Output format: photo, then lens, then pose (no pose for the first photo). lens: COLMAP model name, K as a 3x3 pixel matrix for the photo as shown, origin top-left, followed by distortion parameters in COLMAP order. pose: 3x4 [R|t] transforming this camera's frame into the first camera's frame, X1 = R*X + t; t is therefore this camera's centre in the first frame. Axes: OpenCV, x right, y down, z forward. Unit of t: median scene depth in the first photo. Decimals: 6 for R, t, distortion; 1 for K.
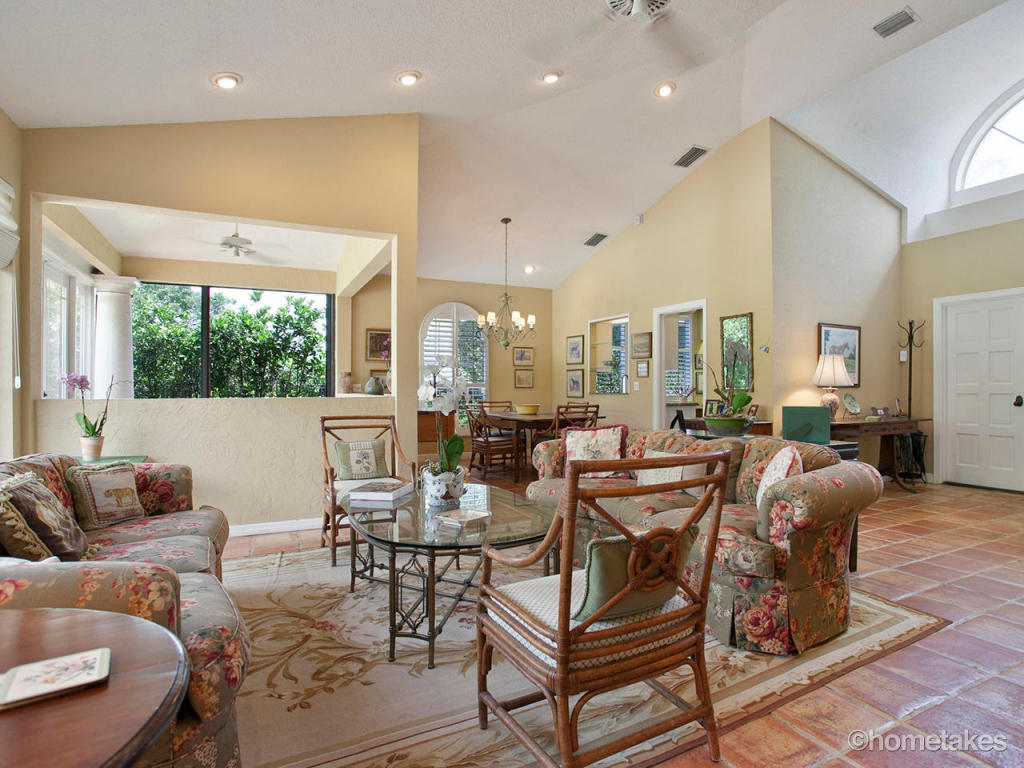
lens RADIAL K [[570.1, 0, 532.3], [0, 570.1, 381.1], [0, 0, 1]] dist [-0.042756, 0.000495]
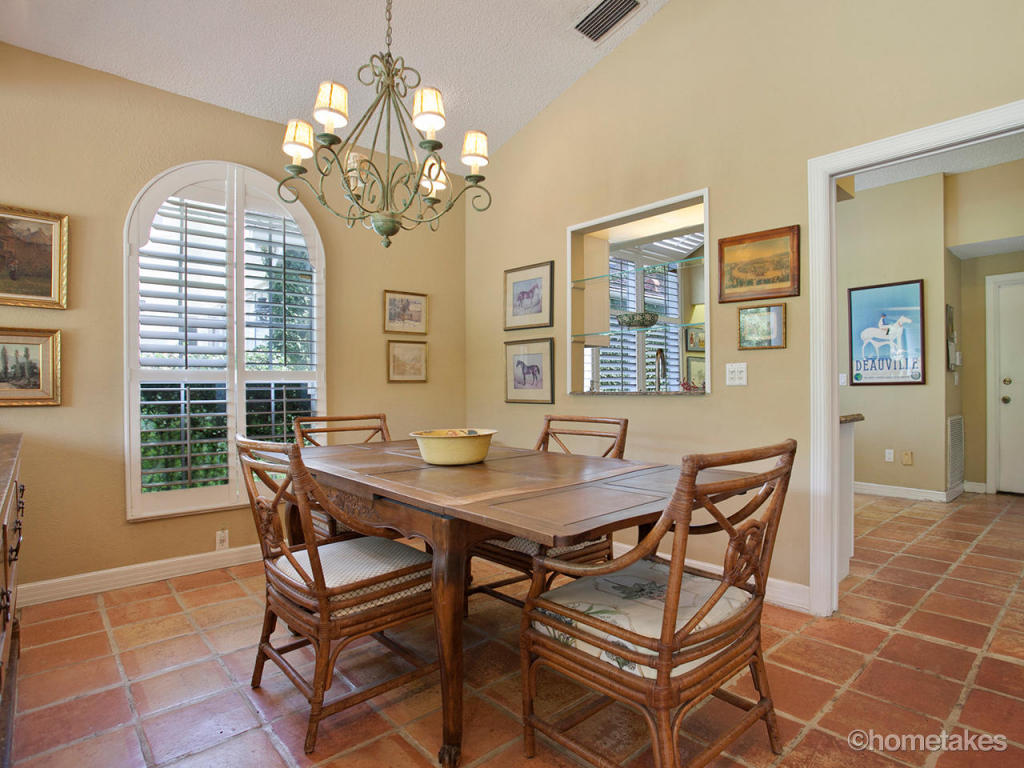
lens RADIAL K [[570.1, 0, 532.3], [0, 570.1, 381.1], [0, 0, 1]] dist [-0.042756, 0.000495]
pose [[0.963854, -0.004044, 0.266400, -0.042811], [0.002458, 0.999977, 0.006285, 0.009087], [-0.266420, -0.005403, 0.963842, 0.581551]]
